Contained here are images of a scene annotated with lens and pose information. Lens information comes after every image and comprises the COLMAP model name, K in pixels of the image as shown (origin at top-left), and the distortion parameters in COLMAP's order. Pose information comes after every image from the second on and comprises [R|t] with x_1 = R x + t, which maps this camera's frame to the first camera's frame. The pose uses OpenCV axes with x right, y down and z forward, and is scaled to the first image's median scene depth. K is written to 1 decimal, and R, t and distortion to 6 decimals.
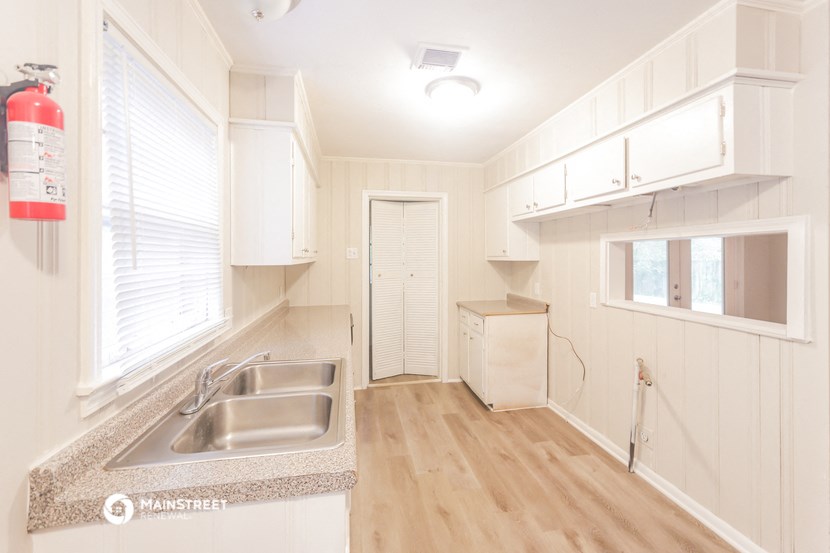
lens RADIAL K [[337.9, 0, 413.0], [0, 337.9, 254.1], [0, 0, 1]] dist [0.001955, 0.000389]
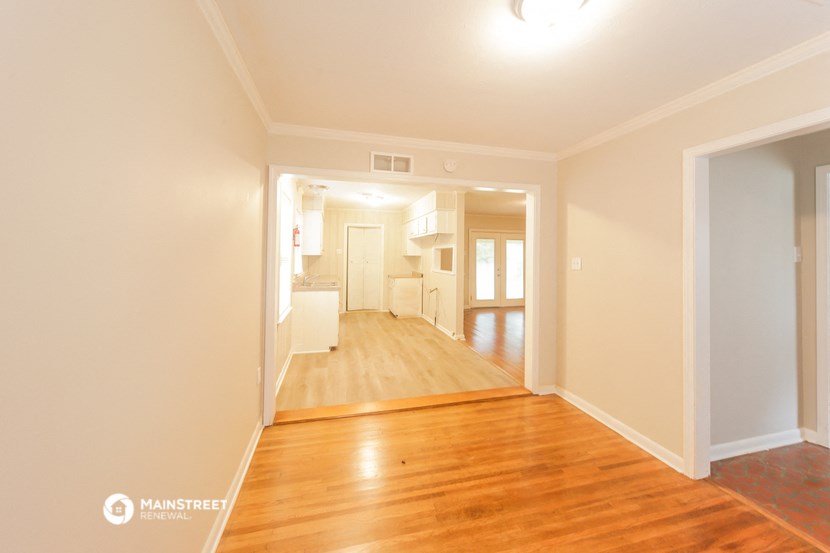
lens RADIAL K [[337.9, 0, 426.2], [0, 337.9, 247.7], [0, 0, 1]] dist [0.001955, 0.000389]
pose [[0.996468, 0.012964, 0.082963, 0.269677], [-0.011649, 0.999799, -0.016320, 0.002624], [-0.083158, 0.015296, 0.996419, -1.656263]]
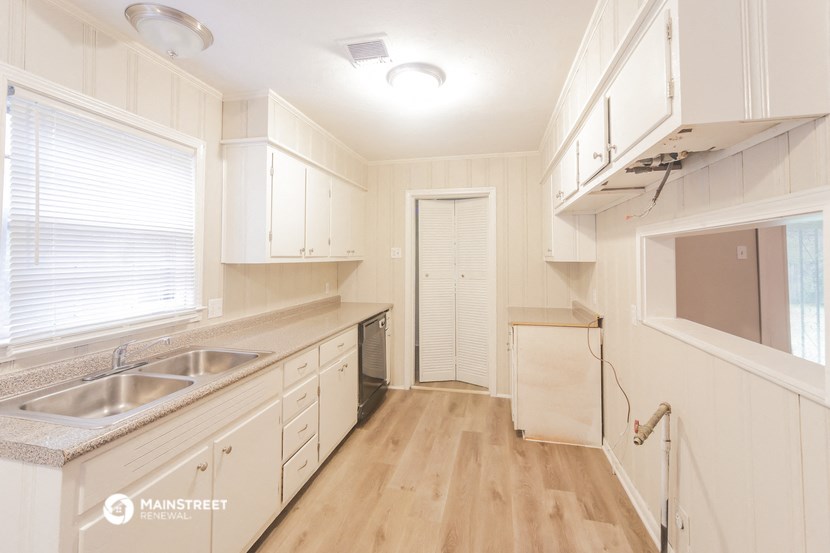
lens RADIAL K [[337.9, 0, 434.6], [0, 337.9, 243.1], [0, 0, 1]] dist [0.001955, 0.000389]
pose [[0.920573, -0.012324, -0.390377, 0.422533], [-0.000328, 0.999477, -0.032326, 0.000817], [0.390571, 0.029887, 0.920088, 0.135734]]
